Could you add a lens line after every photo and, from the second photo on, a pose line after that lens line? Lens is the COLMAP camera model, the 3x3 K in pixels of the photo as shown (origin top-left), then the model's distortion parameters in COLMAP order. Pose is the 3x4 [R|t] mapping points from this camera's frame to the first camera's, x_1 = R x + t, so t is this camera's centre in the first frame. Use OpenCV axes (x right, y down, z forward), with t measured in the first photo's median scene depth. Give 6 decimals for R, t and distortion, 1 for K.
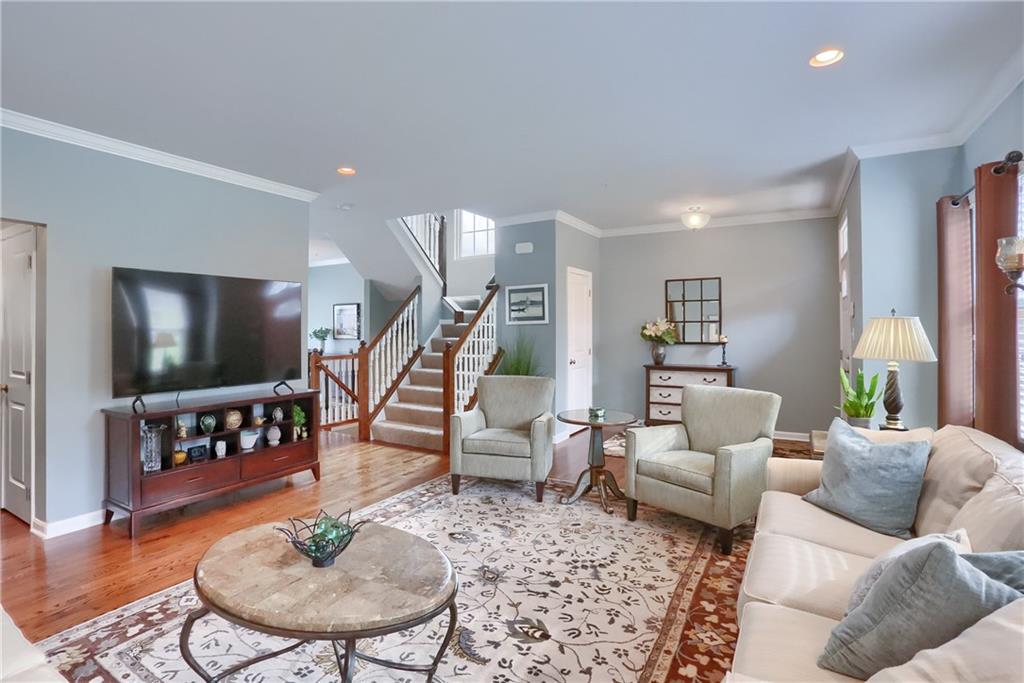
lens RADIAL K [[496.9, 0, 499.3], [0, 496.9, 336.7], [0, 0, 1]] dist [-0.103445, 0.063891]
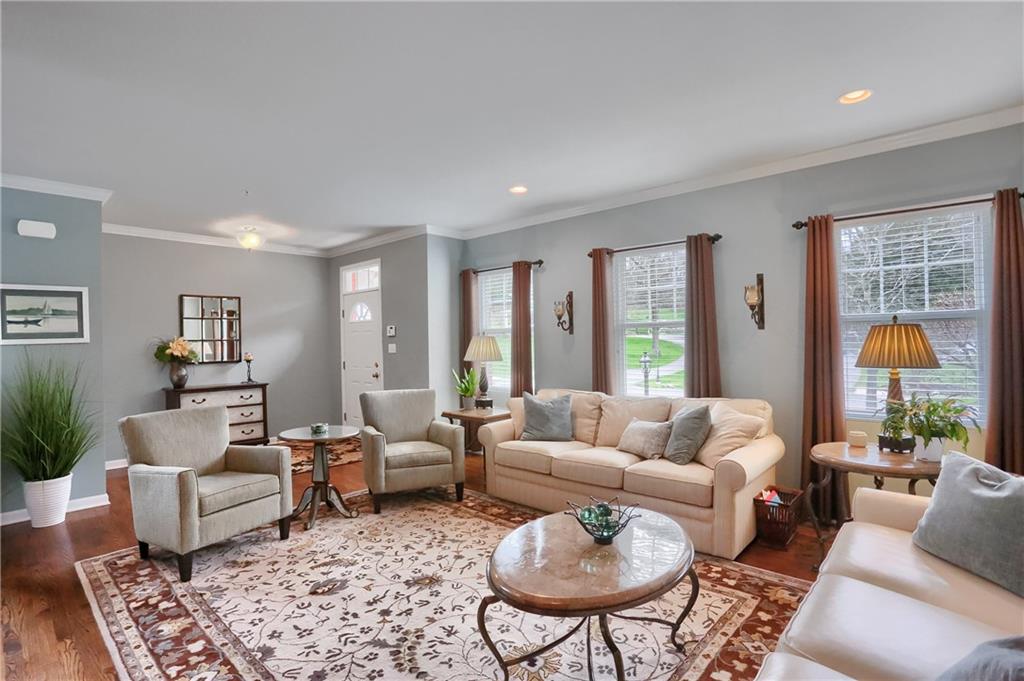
lens RADIAL K [[499.8, 0, 474.6], [0, 499.8, 341.8], [0, 0, 1]] dist [-0.077223, 0.036287]
pose [[0.231896, 0.000595, 0.972740, -0.432578], [0.035363, 0.999334, -0.009041, -0.000902], [-0.972098, 0.036495, 0.231720, 0.275203]]
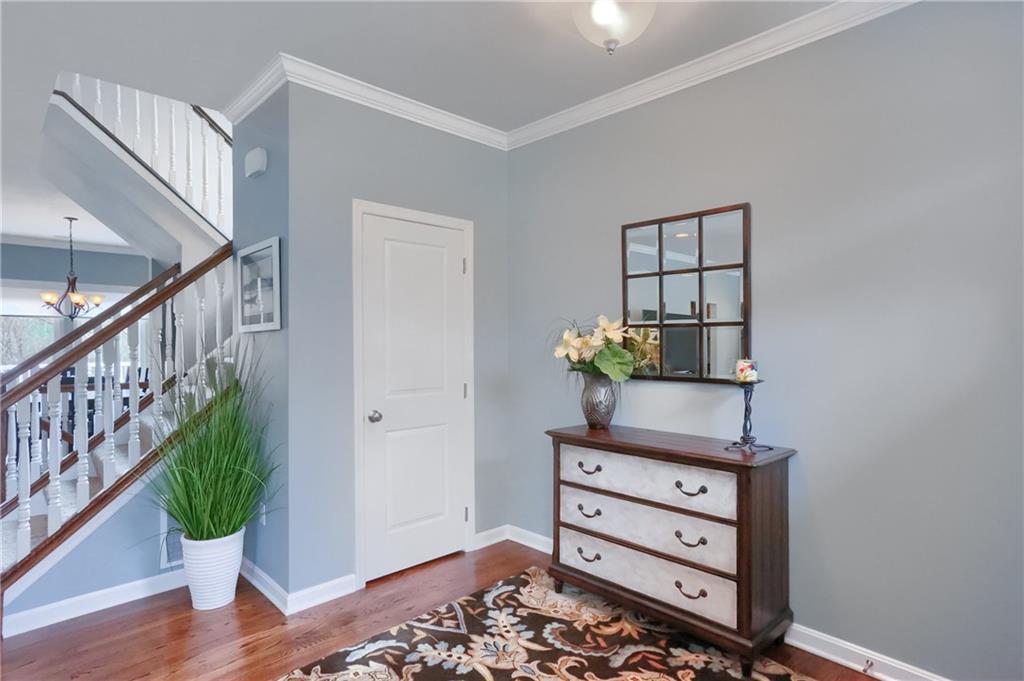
lens RADIAL K [[526.9, 0, 502.4], [0, 526.9, 339.9], [0, 0, 1]] dist [-0.037411, 0.000775]
pose [[0.967105, 0.004175, -0.254342, 0.371406], [-0.008561, 0.999833, -0.016139, -0.010745], [0.254232, 0.017785, 0.966980, 0.565312]]
